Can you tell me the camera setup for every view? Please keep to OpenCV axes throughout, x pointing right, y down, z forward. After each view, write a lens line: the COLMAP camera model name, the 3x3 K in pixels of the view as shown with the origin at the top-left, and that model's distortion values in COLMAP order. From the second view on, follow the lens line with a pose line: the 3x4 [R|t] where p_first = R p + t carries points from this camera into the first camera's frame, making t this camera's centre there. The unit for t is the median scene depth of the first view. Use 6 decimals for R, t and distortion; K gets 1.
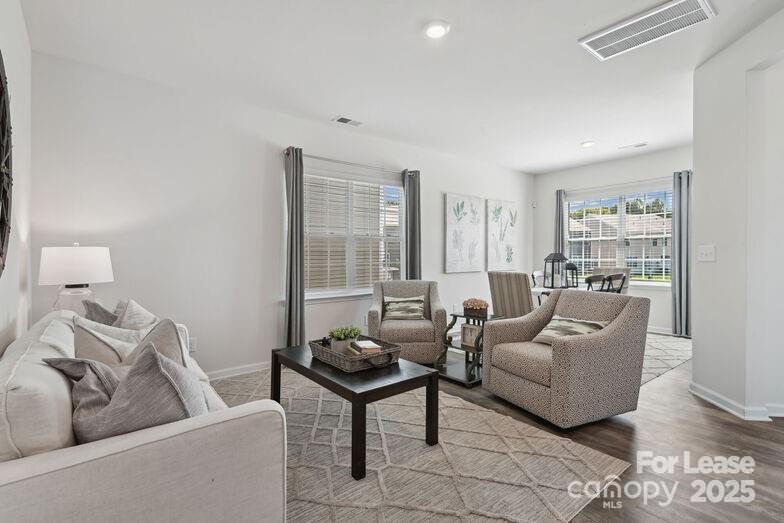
lens RADIAL K [[375.2, 0, 372.8], [0, 375.2, 265.0], [0, 0, 1]] dist [-0.006072, -0.002113]
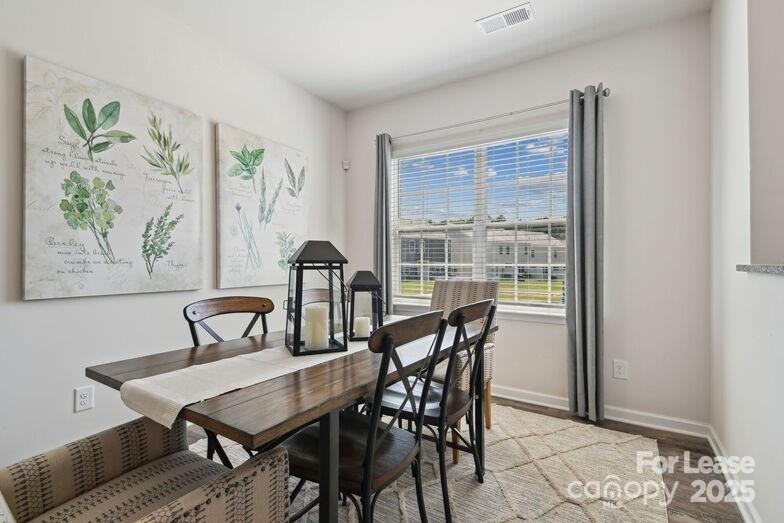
lens RADIAL K [[375.2, 0, 387.3], [0, 375.2, 260.8], [0, 0, 1]] dist [-0.006072, -0.002113]
pose [[0.937349, 0.011897, 0.348189, 0.363794], [-0.003140, 0.999665, -0.025705, -0.005063], [-0.348378, 0.023001, 0.937072, 0.562170]]
